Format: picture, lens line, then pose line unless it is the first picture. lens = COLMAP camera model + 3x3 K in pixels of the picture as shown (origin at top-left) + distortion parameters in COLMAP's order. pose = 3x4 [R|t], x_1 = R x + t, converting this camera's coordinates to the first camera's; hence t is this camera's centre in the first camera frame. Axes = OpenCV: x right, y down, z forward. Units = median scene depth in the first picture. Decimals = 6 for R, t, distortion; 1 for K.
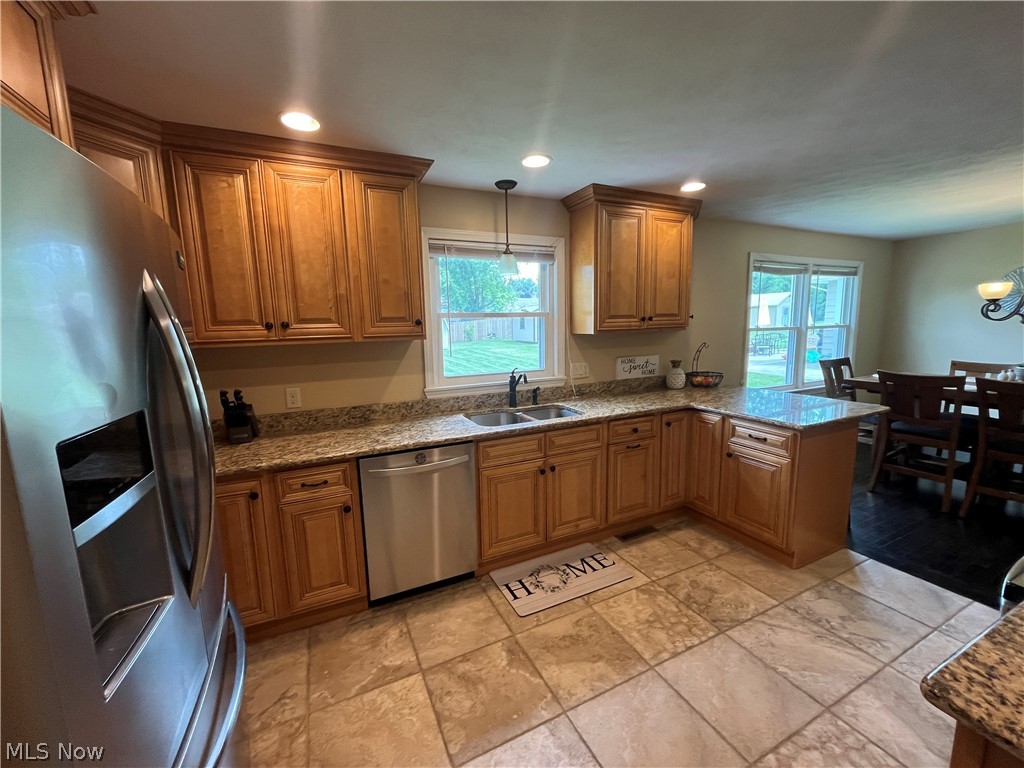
lens RADIAL K [[412.0, 0, 510.4], [0, 412.0, 384.8], [0, 0, 1]] dist [-0.004614, 0.000305]
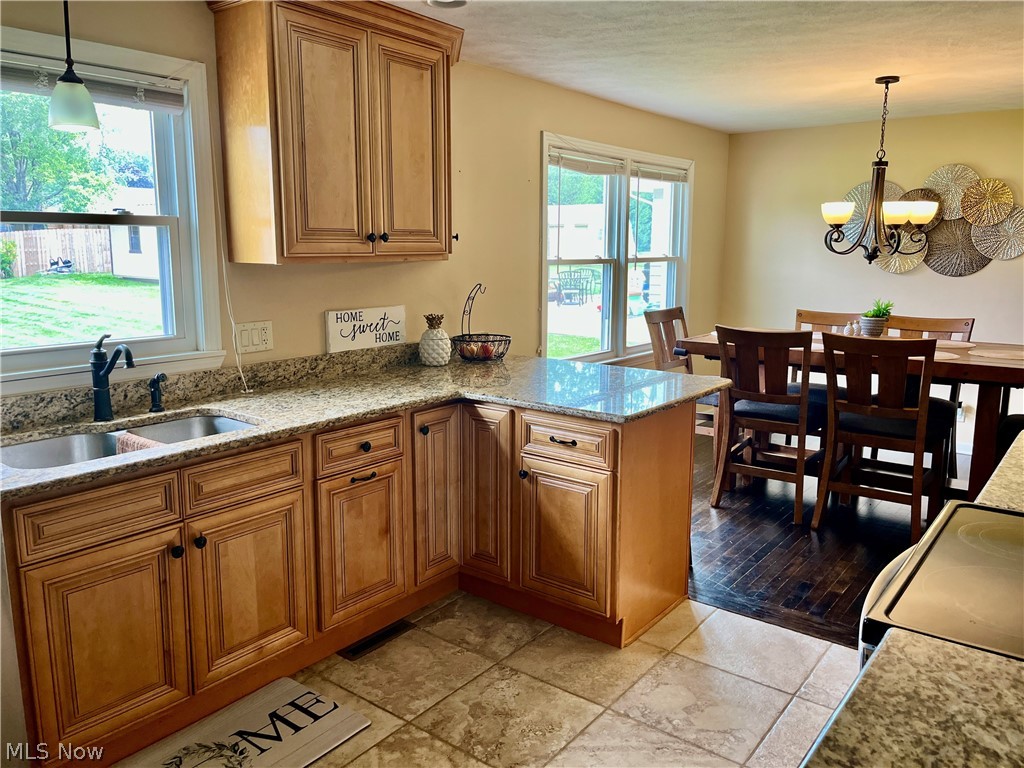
lens RADIAL K [[775.8, 0, 509.6], [0, 775.8, 371.6], [0, 0, 1]] dist [0.063160, -0.095602]
pose [[0.891885, -0.045388, 0.449979, 0.022462], [0.040450, 0.998969, 0.020589, 0.000207], [-0.450449, -0.000161, 0.892802, 0.019536]]
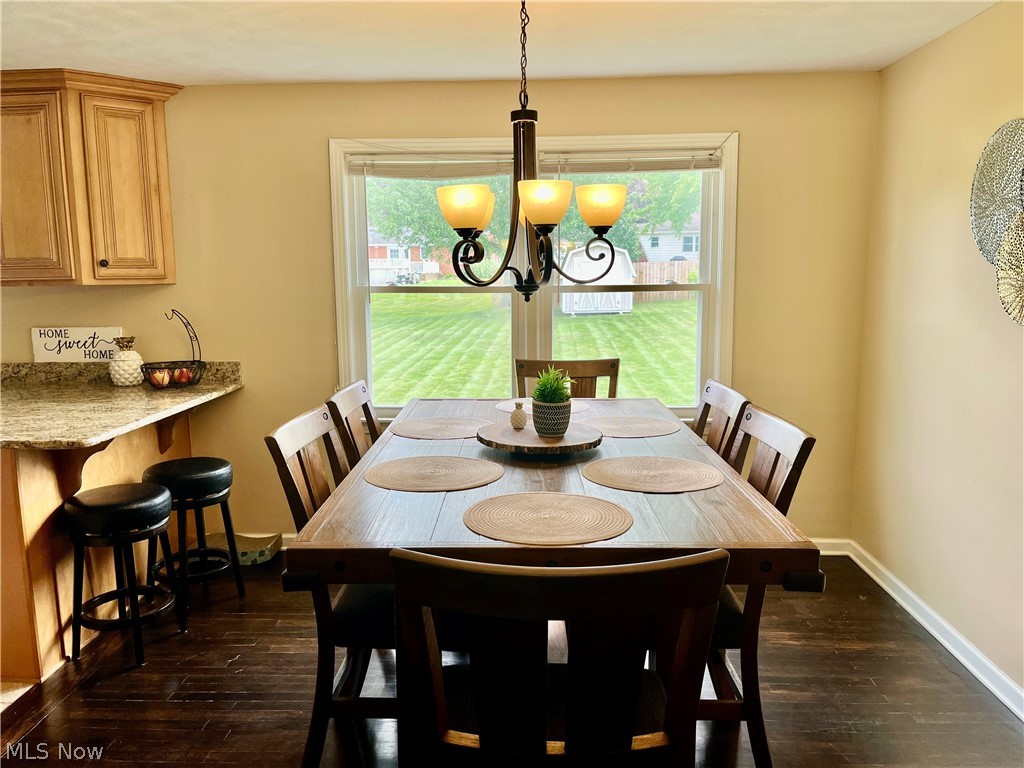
lens RADIAL K [[777.5, 0, 507.2], [0, 777.5, 382.9], [0, 0, 1]] dist [0.059186, -0.084819]
pose [[0.885536, 0.083378, -0.457027, 1.883806], [-0.080886, 0.996408, 0.025054, -0.089910], [0.457475, 0.014781, 0.889100, 0.349586]]
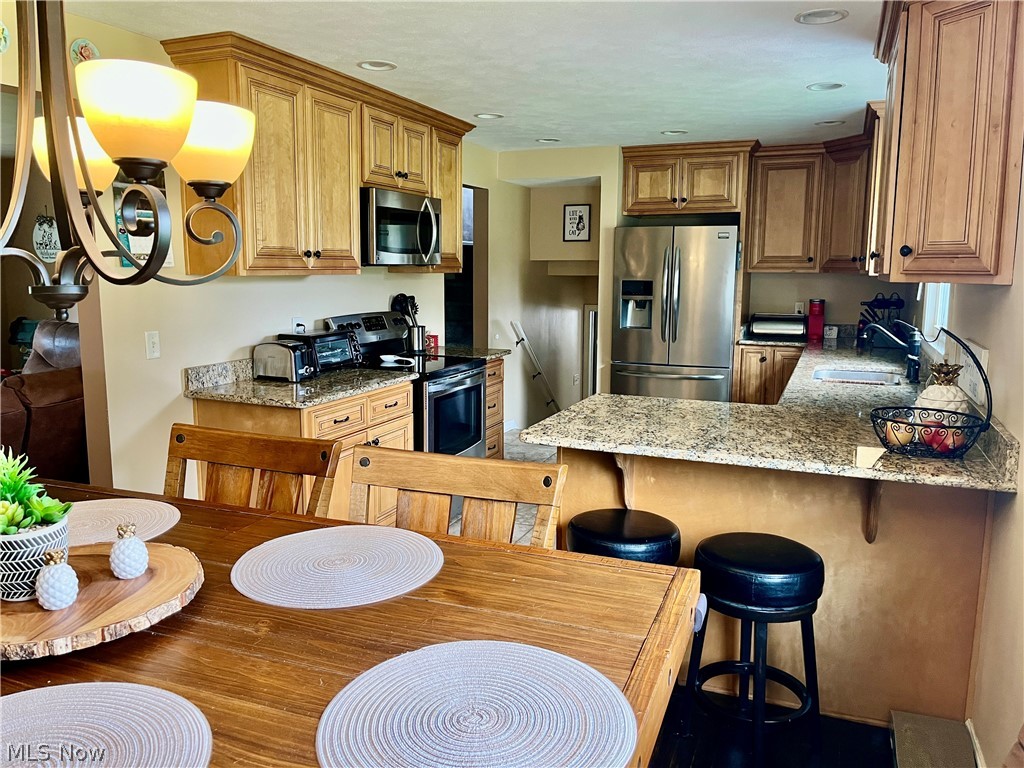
lens RADIAL K [[777.5, 0, 507.2], [0, 777.5, 382.9], [0, 0, 1]] dist [0.059186, -0.084819]
pose [[-0.747702, 0.118776, -0.653325, 1.591015], [-0.084576, 0.958825, 0.271111, -0.276747], [0.658626, 0.257966, -0.706870, 1.683947]]
